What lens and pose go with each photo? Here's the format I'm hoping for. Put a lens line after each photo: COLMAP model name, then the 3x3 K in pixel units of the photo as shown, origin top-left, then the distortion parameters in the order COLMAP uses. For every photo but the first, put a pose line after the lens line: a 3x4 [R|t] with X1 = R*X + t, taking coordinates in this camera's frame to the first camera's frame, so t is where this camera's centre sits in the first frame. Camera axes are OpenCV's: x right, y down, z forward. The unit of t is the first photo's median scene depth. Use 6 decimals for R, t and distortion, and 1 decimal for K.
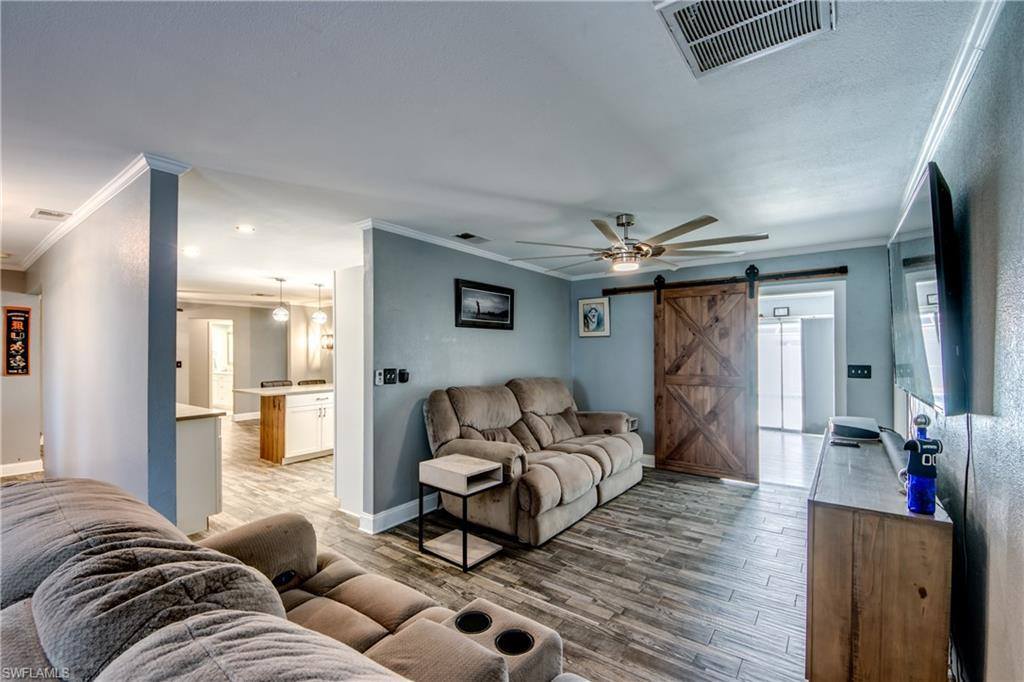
lens RADIAL K [[438.1, 0, 496.9], [0, 438.1, 348.2], [0, 0, 1]] dist [0.014223, -0.000546]
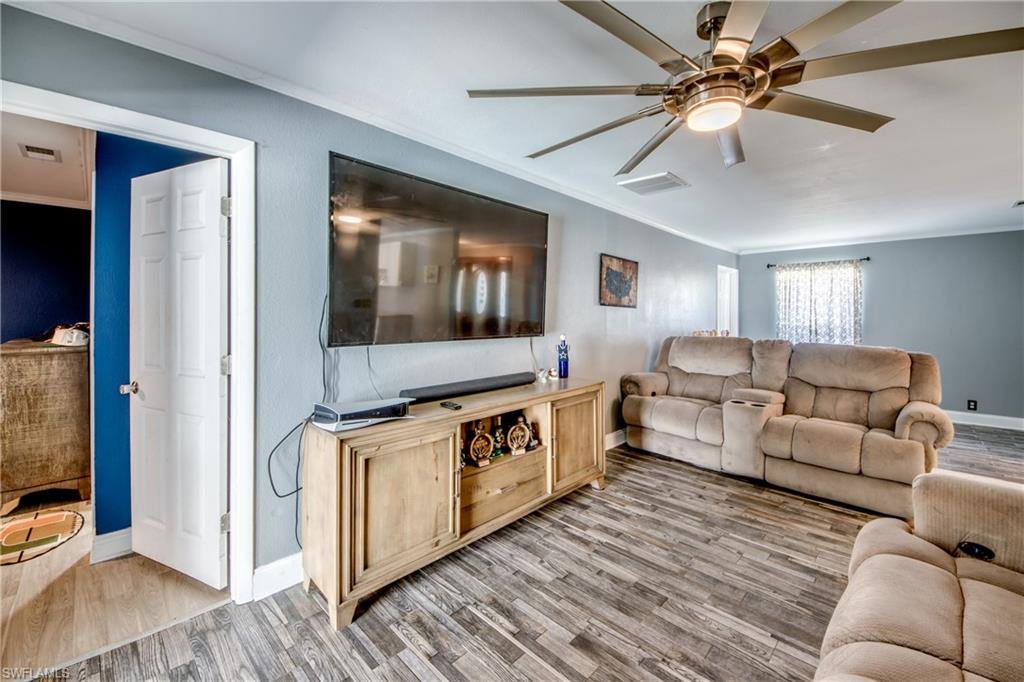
lens RADIAL K [[414.6, 0, 508.5], [0, 414.6, 318.2], [0, 0, 1]] dist [0.000871, -0.007983]
pose [[-0.992779, -0.003362, 0.119913, 0.413592], [-0.003257, 0.999994, 0.001072, 0.027143], [-0.119916, 0.000674, -0.992784, 1.304552]]
